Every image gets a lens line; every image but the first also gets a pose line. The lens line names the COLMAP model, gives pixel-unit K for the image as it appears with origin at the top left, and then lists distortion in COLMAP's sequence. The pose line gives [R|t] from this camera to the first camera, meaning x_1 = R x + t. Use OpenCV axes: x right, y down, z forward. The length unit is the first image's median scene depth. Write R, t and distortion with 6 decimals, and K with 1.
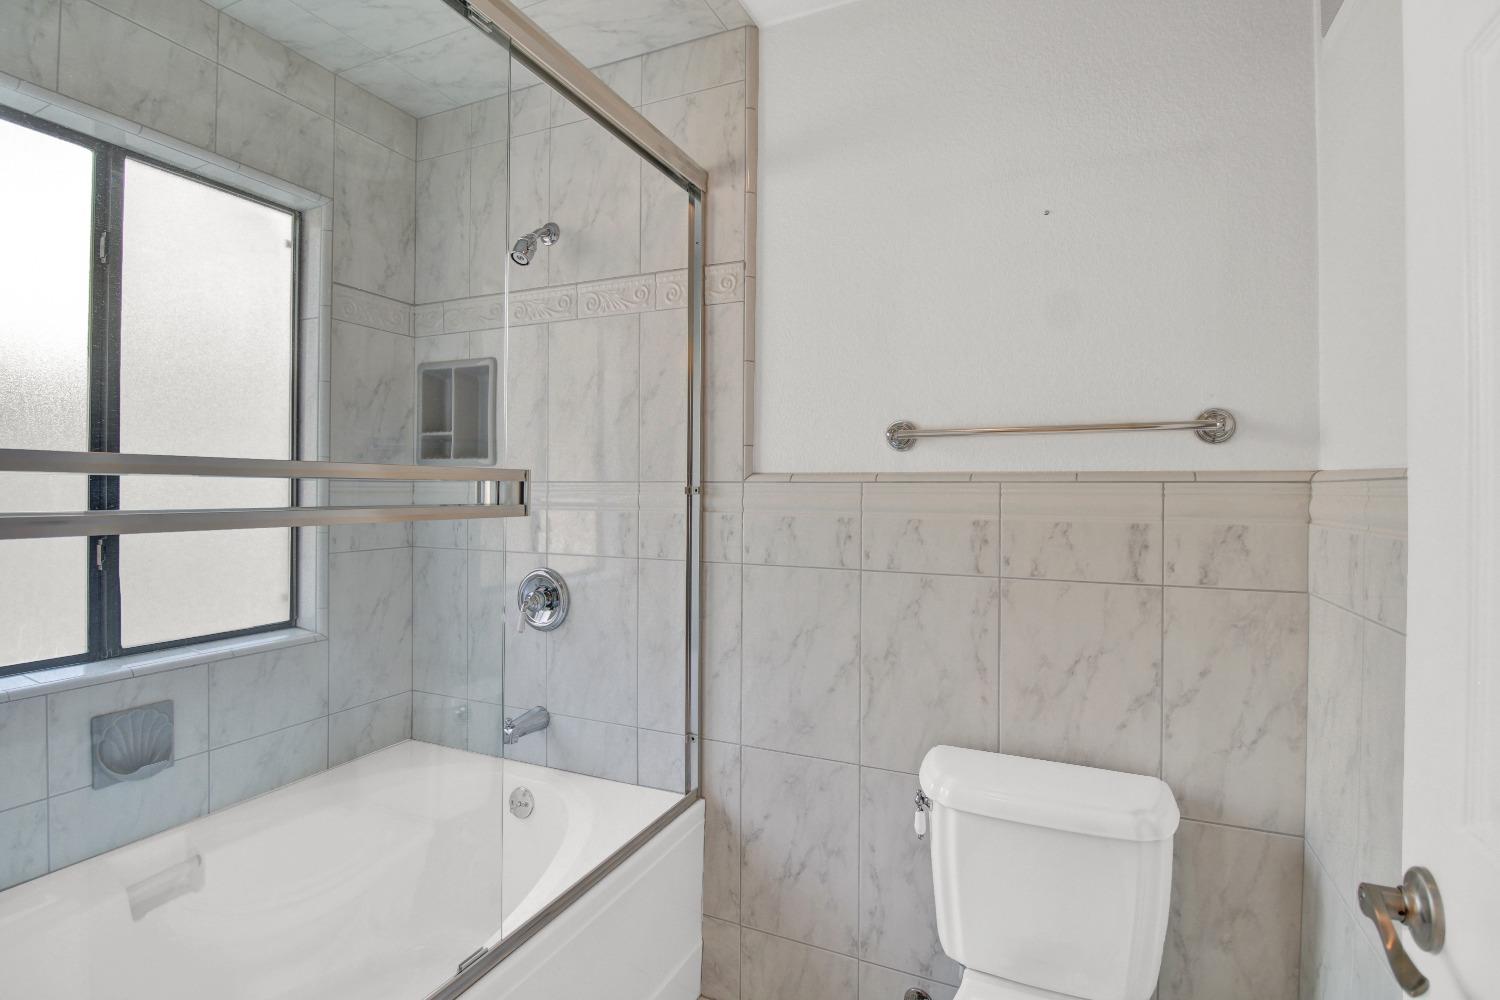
lens RADIAL K [[722.9, 0, 750.2], [0, 722.9, 491.8], [0, 0, 1]] dist [0.001505, -0.013472]
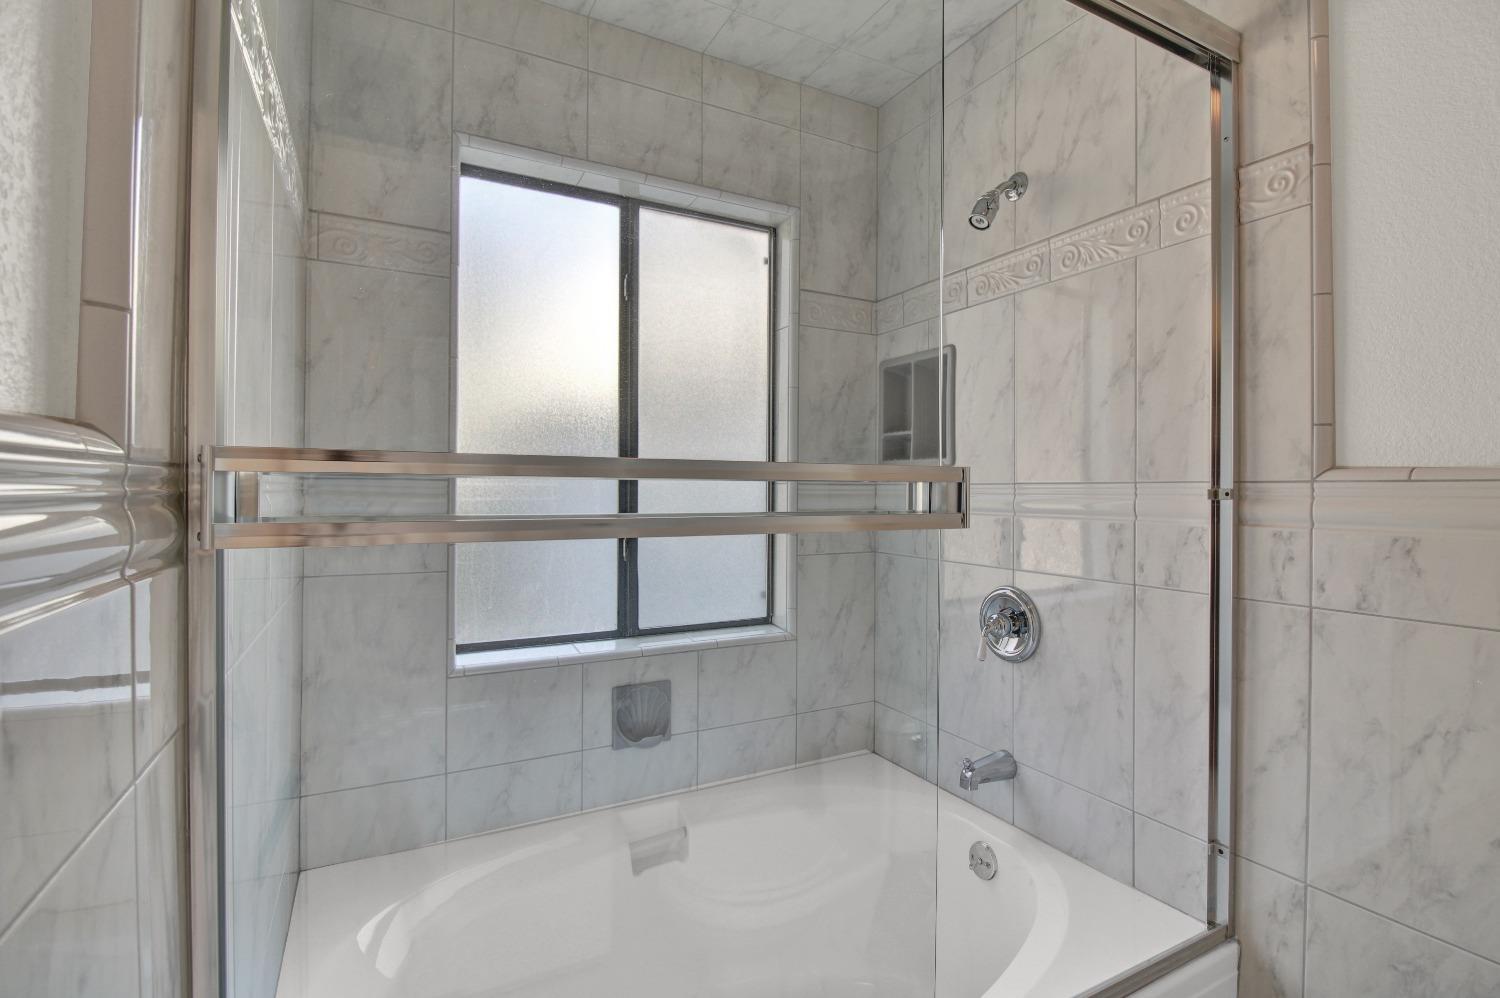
lens RADIAL K [[722.9, 0, 753.3], [0, 722.9, 488.5], [0, 0, 1]] dist [0.001505, -0.013472]
pose [[0.797083, -0.003432, -0.603861, -0.018029], [-0.002317, 0.999959, -0.008742, -0.000283], [0.603866, 0.008367, 0.797042, 0.167618]]
